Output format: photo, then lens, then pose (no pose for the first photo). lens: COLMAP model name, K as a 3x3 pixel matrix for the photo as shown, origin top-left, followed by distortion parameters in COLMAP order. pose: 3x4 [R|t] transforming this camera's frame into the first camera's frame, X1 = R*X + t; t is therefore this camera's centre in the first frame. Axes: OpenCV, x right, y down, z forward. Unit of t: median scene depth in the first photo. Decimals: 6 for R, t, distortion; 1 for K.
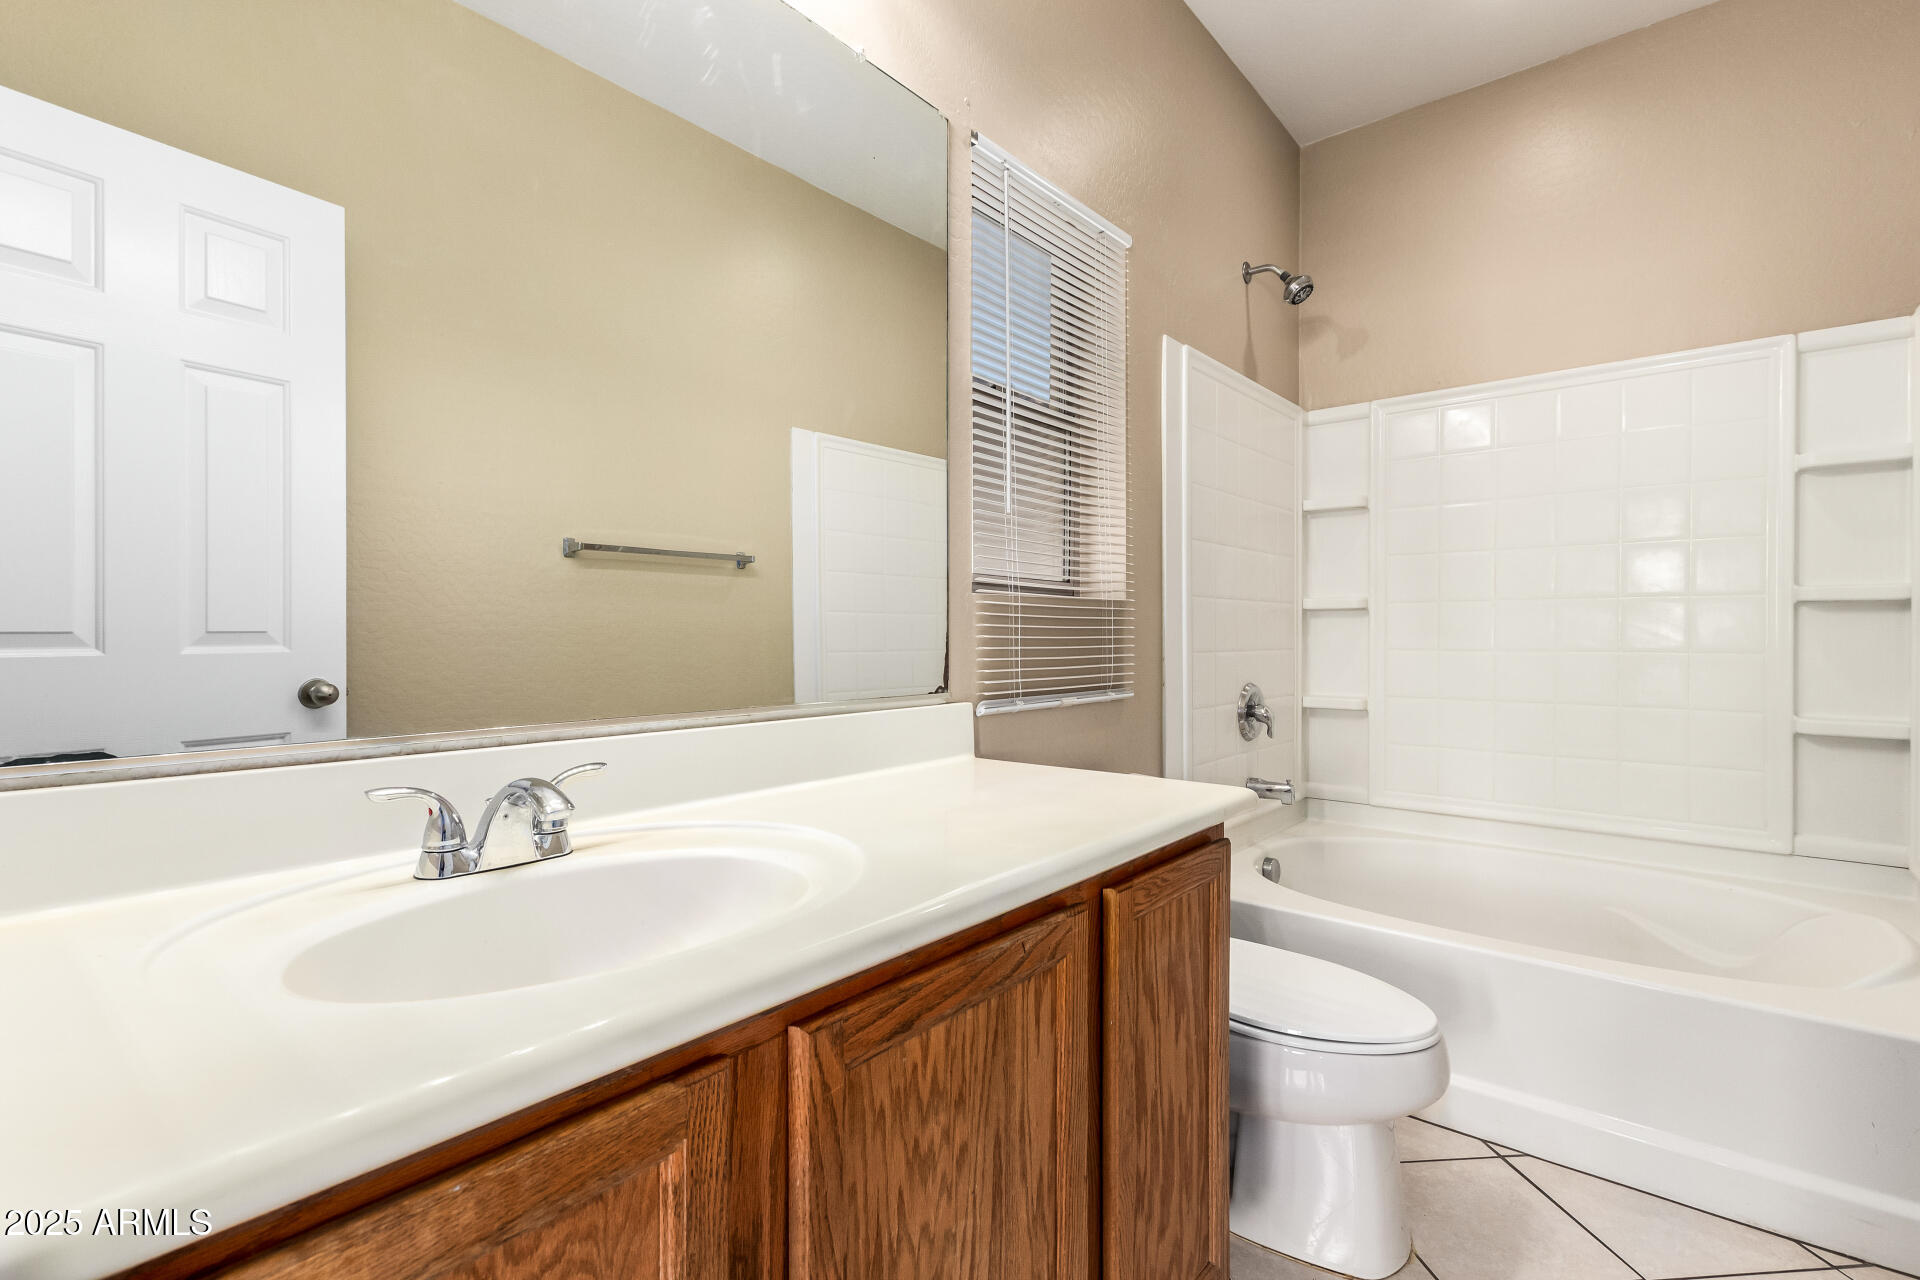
lens RADIAL K [[878.9, 0, 975.5], [0, 878.9, 644.1], [0, 0, 1]] dist [0.002091, 0.000074]
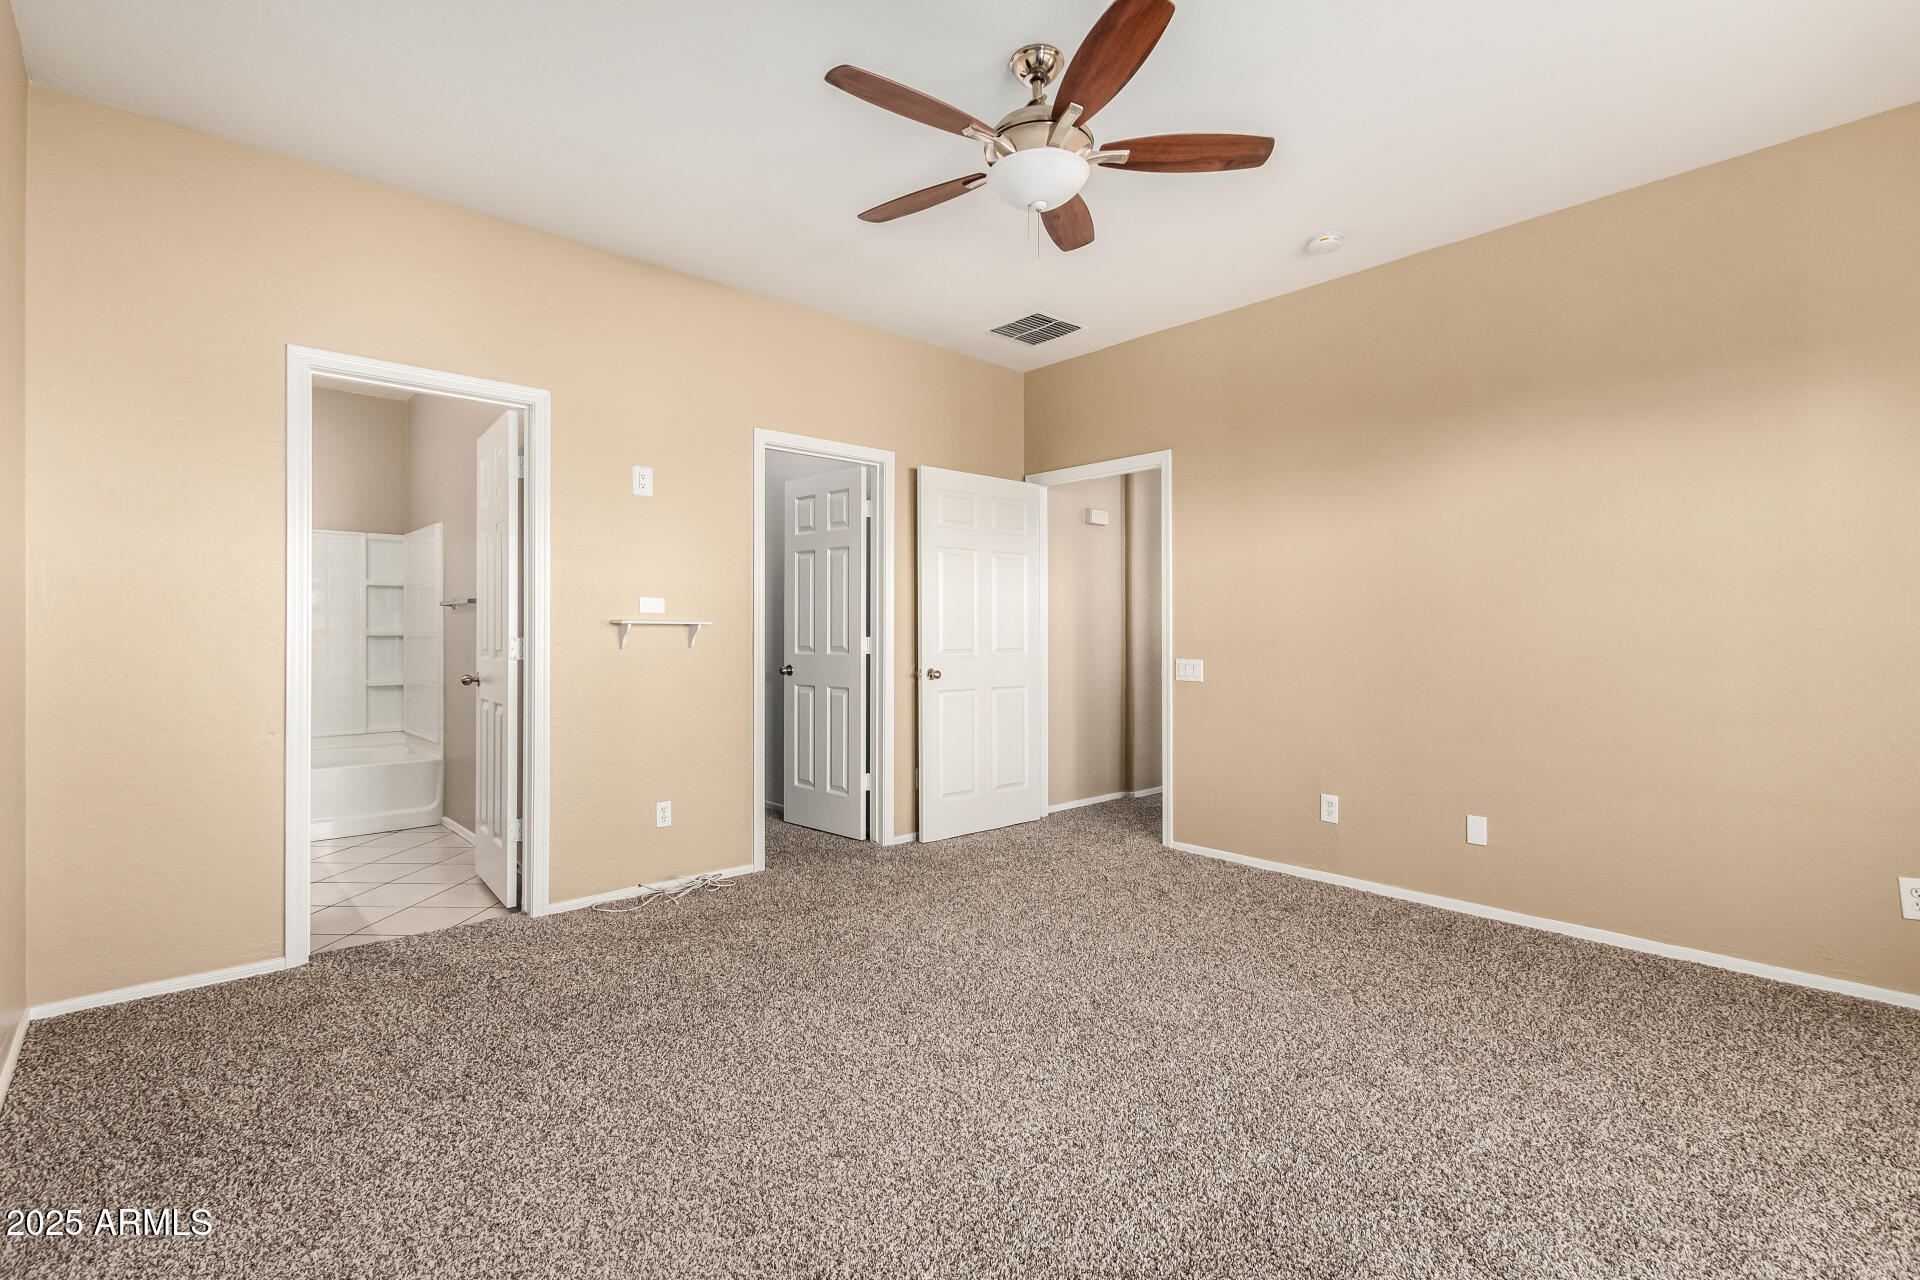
lens RADIAL K [[878.9, 0, 960.1], [0, 878.9, 640.0], [0, 0, 1]] dist [0.002091, 0.000074]
pose [[0.131483, 0.001140, 0.991318, -1.417588], [0.007668, 0.999968, -0.002167, -0.017603], [-0.991289, 0.007887, 0.131470, -1.080922]]
